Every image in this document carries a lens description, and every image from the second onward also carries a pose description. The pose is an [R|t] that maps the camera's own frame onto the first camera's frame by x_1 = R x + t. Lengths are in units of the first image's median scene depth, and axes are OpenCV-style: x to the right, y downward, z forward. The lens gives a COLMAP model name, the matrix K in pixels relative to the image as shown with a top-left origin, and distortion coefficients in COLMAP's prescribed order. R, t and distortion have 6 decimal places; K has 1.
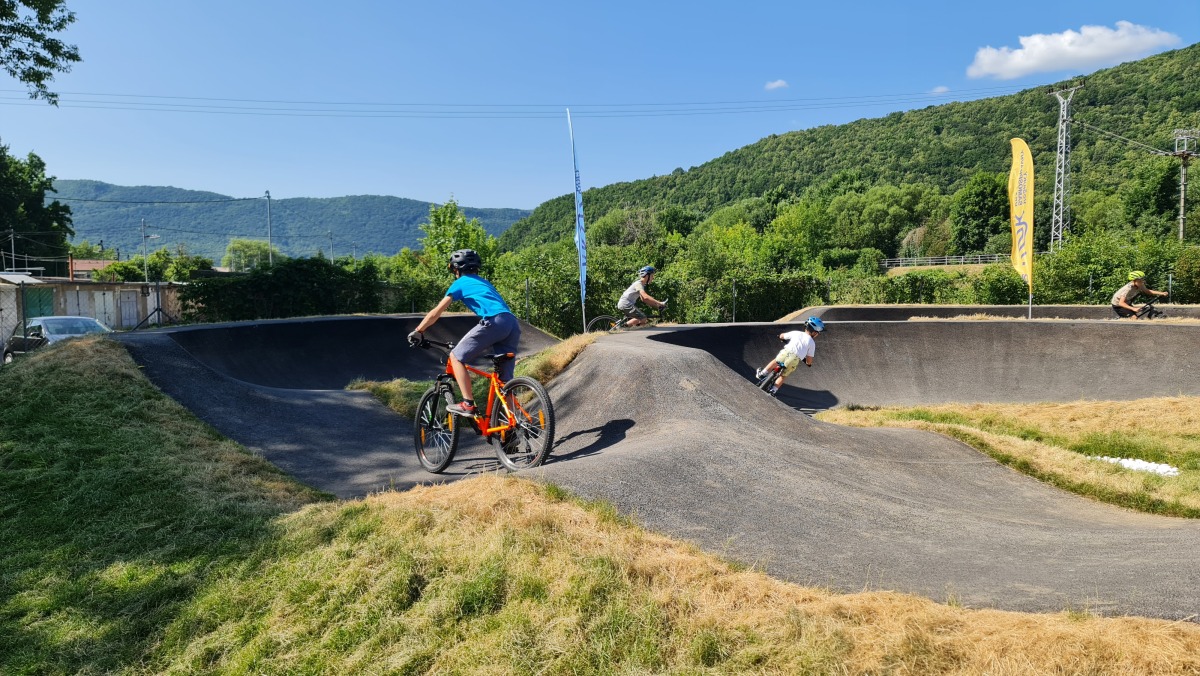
lens RADIAL K [[980.9, 0, 602.5], [0, 980.9, 336.4], [0, 0, 1]] dist [0.080933, -0.064952]
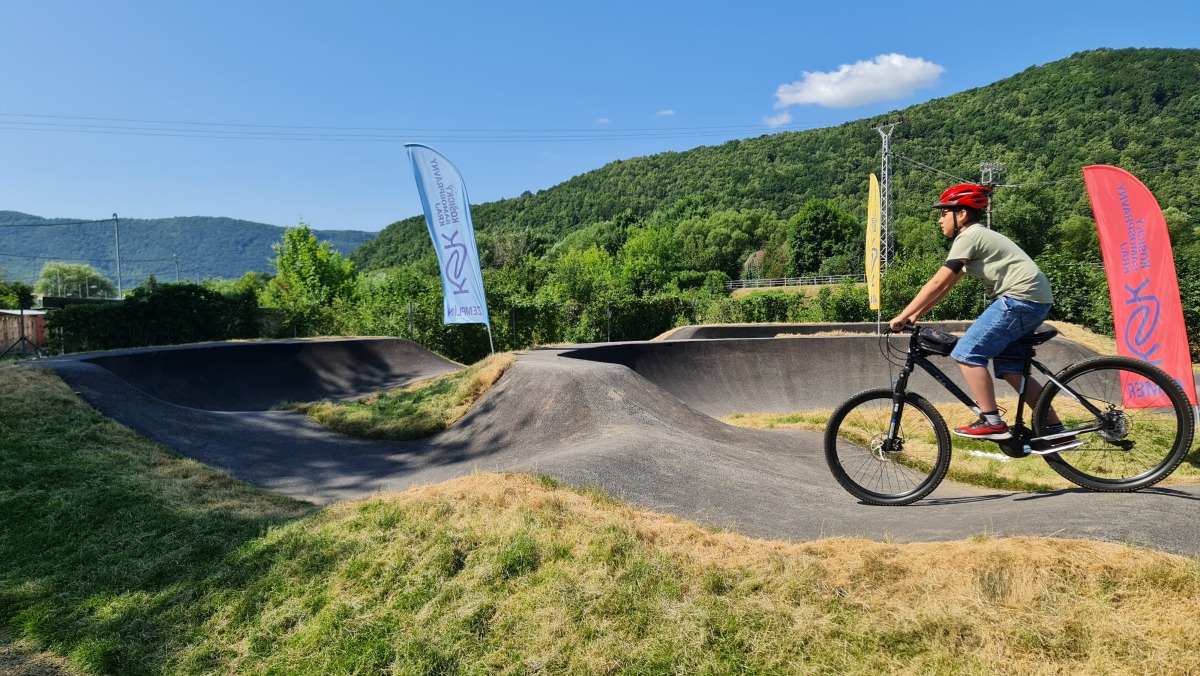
lens RADIAL K [[980.9, 0, 603.6], [0, 980.9, 337.5], [0, 0, 1]] dist [0.080933, -0.064952]
pose [[0.987869, -0.015293, 0.154537, -0.084099], [0.018615, 0.999625, -0.020070, 0.004207], [-0.154172, 0.022703, 0.987783, -0.099746]]
